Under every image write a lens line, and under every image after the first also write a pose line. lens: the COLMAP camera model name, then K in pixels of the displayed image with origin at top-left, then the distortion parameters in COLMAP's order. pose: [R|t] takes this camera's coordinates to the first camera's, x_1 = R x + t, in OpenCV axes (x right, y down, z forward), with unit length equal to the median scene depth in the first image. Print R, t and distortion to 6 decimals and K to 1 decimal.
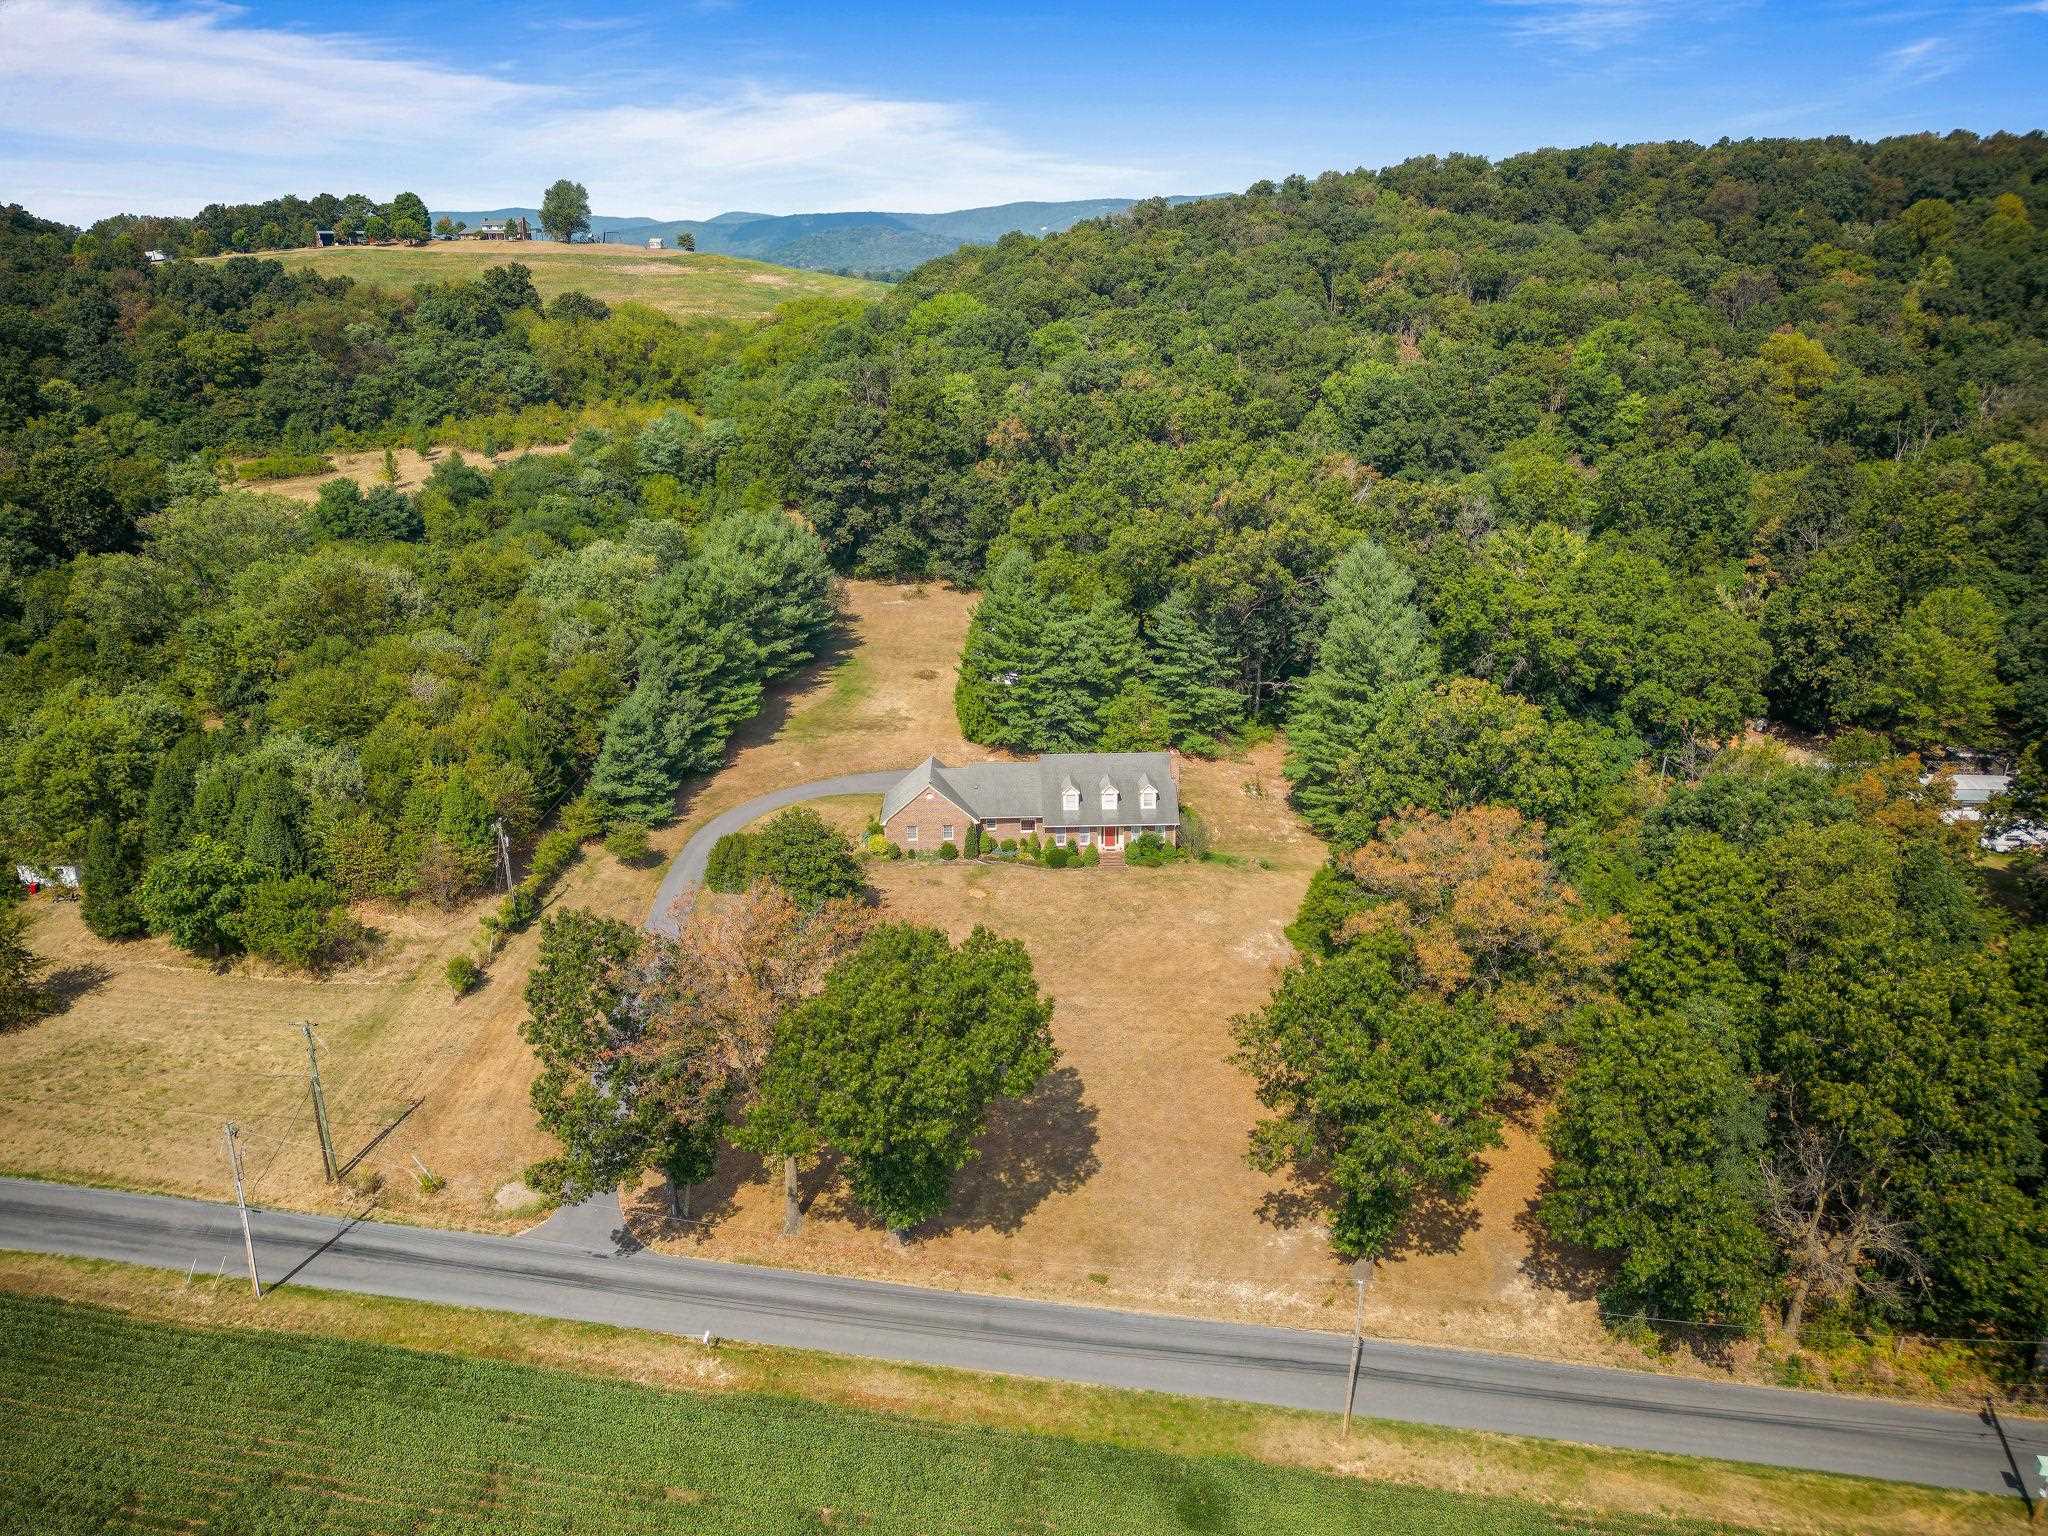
lens RADIAL K [[1490.7, 0, 1028.1], [0, 1490.7, 770.2], [0, 0, 1]] dist [0.000421, -0.010859]
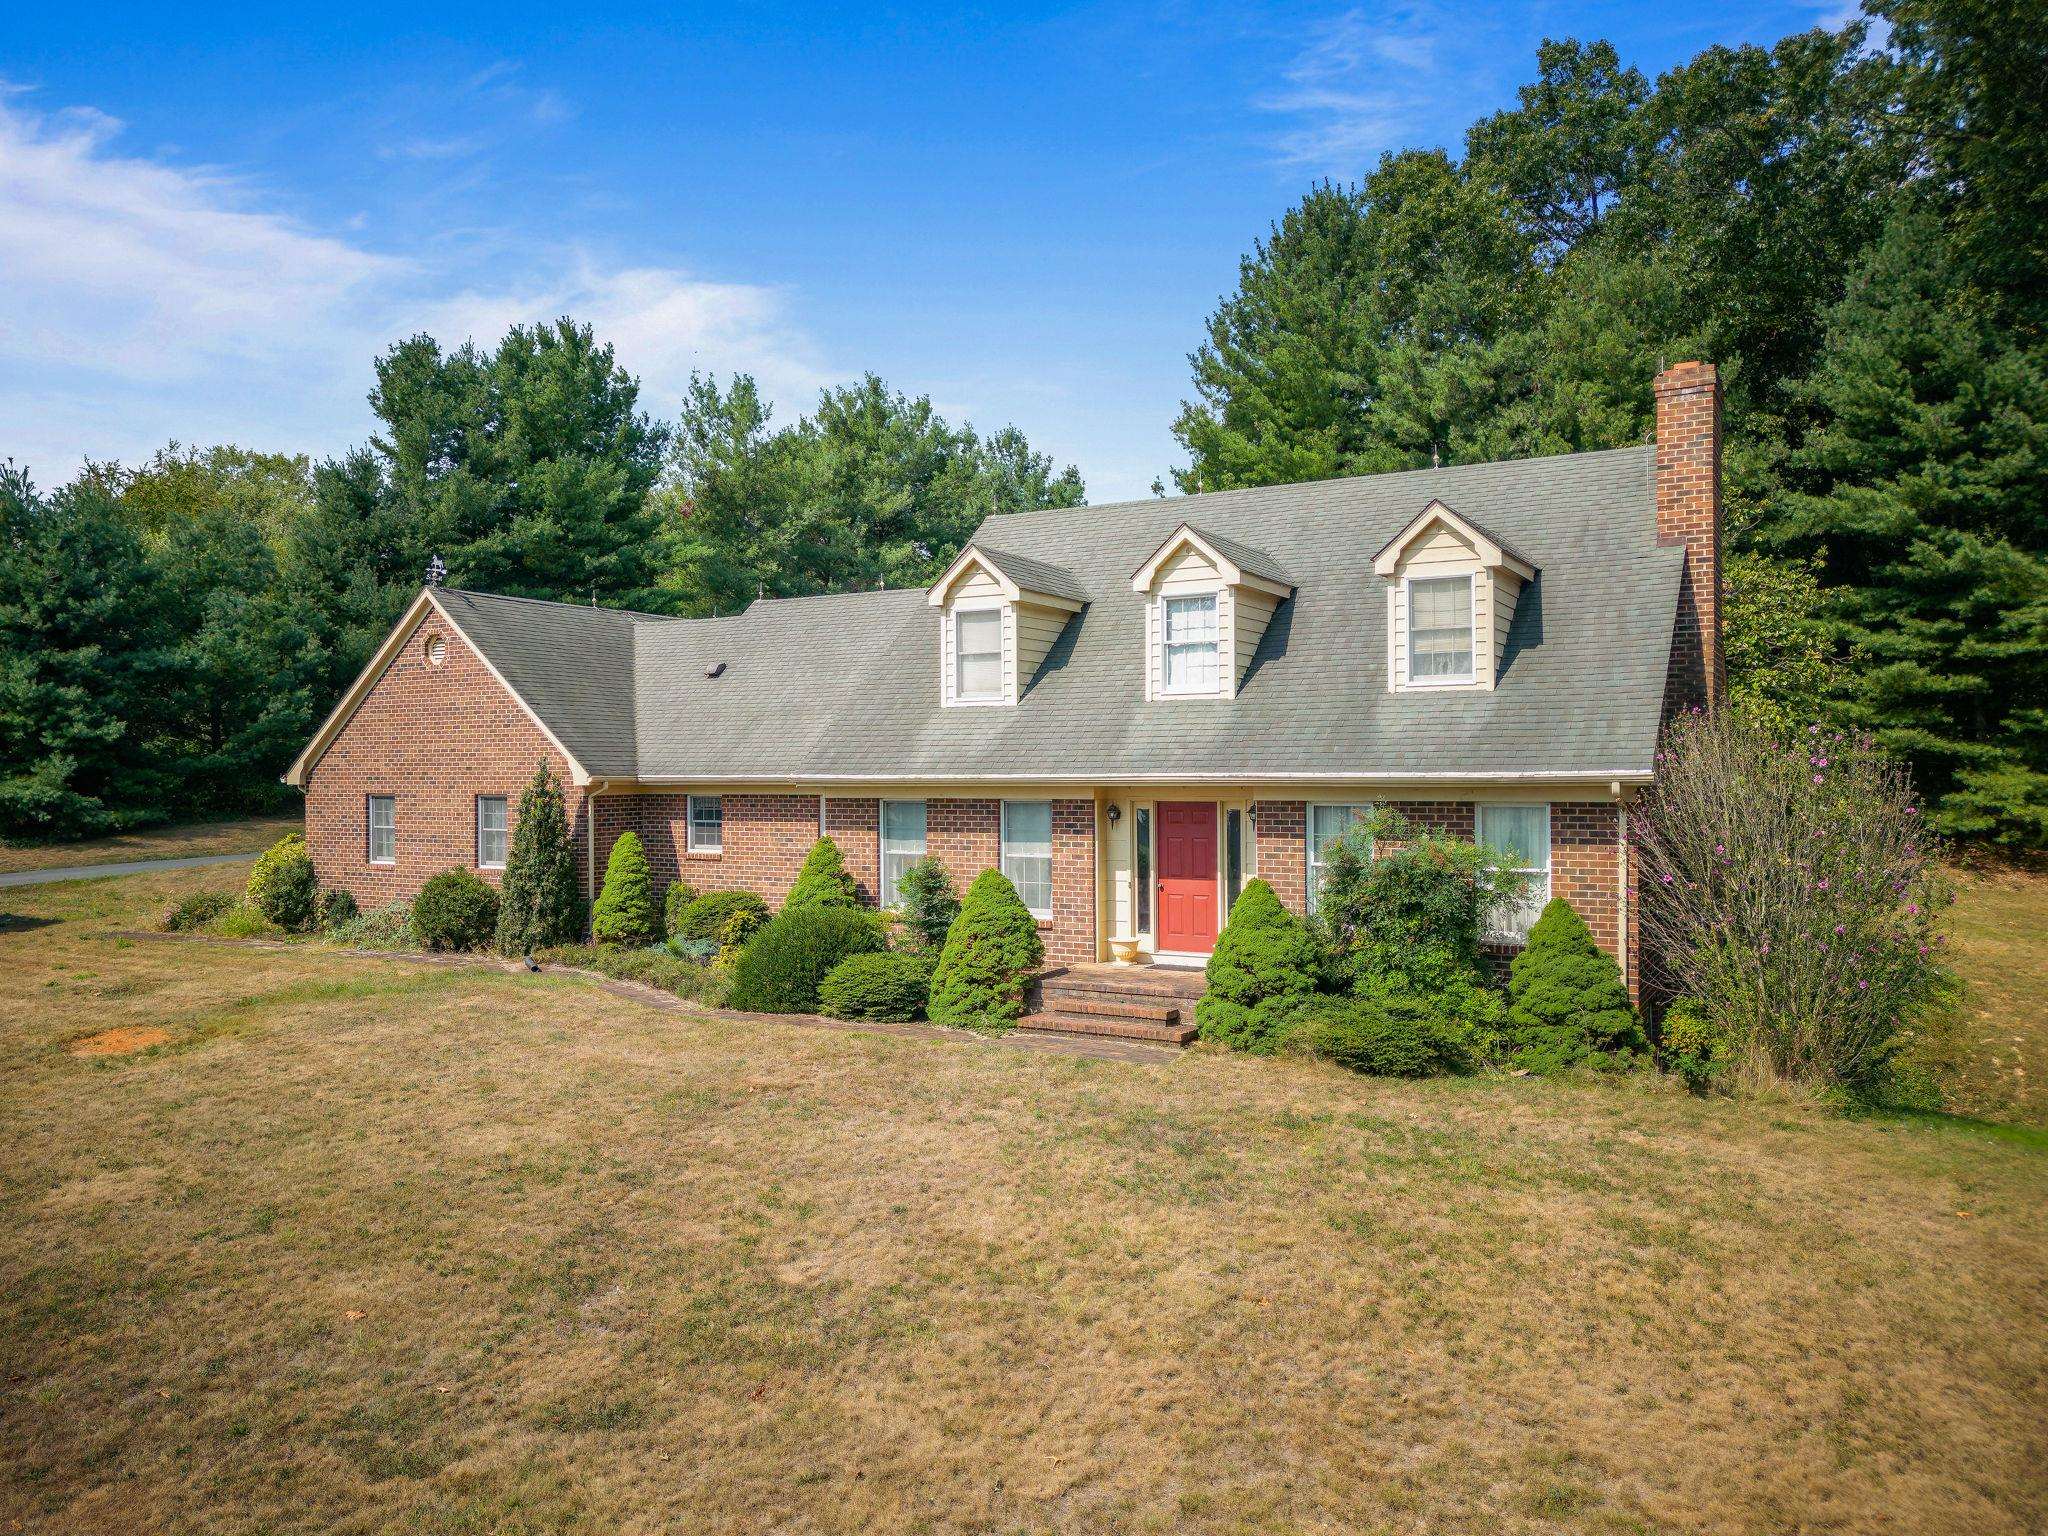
lens RADIAL K [[1490.7, 0, 1023.6], [0, 1490.7, 760.9], [0, 0, 1]] dist [0.000421, -0.010859]
pose [[0.853018, 0.000779, -0.521881, 0.104531], [-0.167777, 0.947323, -0.272818, 0.067099], [0.494177, 0.320278, 0.808215, 0.747117]]
